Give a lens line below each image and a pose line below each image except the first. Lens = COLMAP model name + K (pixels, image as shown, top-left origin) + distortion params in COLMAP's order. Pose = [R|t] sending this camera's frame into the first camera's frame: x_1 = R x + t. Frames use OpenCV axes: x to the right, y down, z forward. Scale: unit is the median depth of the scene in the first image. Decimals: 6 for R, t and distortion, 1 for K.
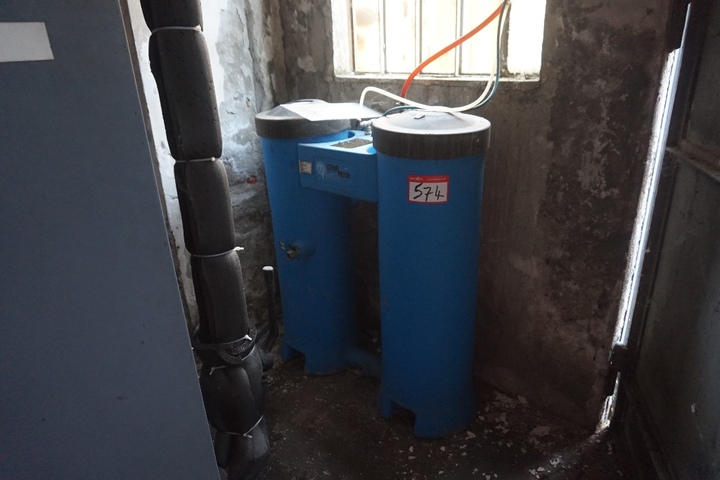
lens RADIAL K [[486.6, 0, 360.2], [0, 486.6, 240.5], [0, 0, 1]] dist [-0.013796, 0.009868]
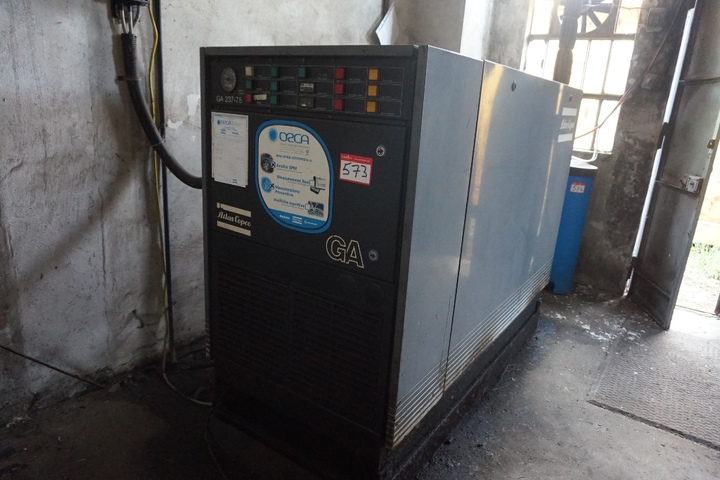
lens RADIAL K [[486.6, 0, 360.4], [0, 486.6, 238.8], [0, 0, 1]] dist [-0.013796, 0.009868]
pose [[0.991386, 0.074730, 0.107564, -1.314882], [-0.064079, 0.992993, -0.099287, 0.519542], [-0.114230, 0.091539, 0.989228, -1.533905]]
